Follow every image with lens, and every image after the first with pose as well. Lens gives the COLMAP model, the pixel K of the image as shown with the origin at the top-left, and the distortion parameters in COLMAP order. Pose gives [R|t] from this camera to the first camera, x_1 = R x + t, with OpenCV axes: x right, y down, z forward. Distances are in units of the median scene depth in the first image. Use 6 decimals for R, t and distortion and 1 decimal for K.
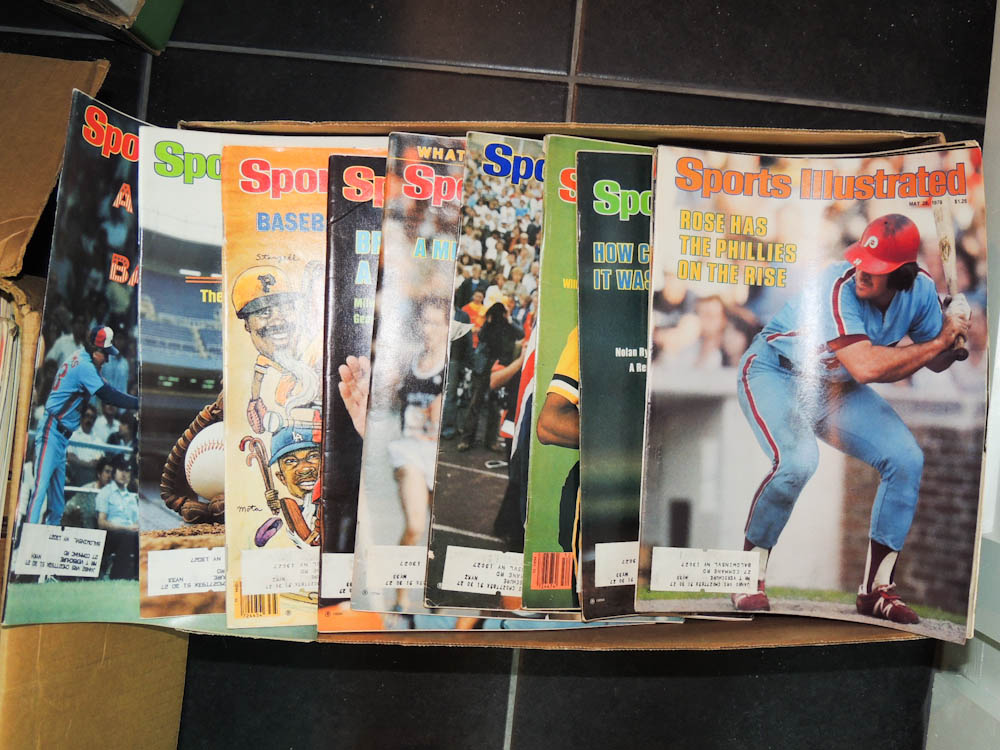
lens RADIAL K [[1254.7, 0, 500.0], [0, 1254.7, 375.0], [0, 0, 1]] dist [-0.068020, 0.011304]
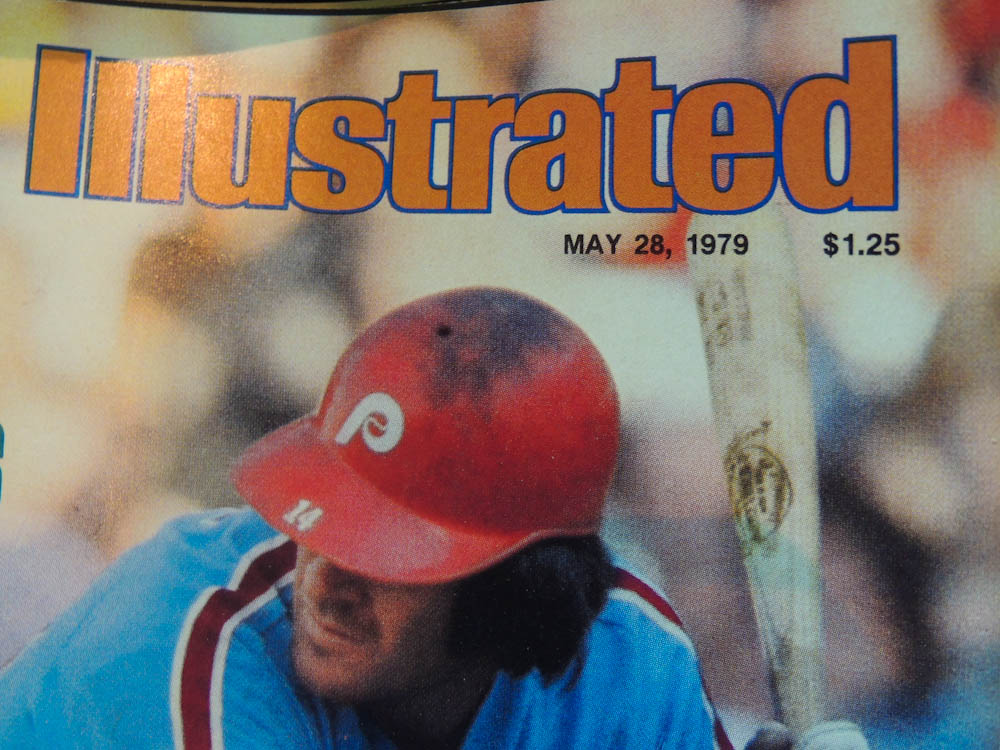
lens RADIAL K [[1254.7, 0, 500.0], [0, 1254.7, 375.0], [0, 0, 1]] dist [-0.068020, 0.011304]
pose [[0.888698, 0.011240, 0.458355, 0.226859], [0.003870, 0.999480, -0.032013, -0.109785], [-0.458476, 0.030224, 0.888193, 0.823823]]
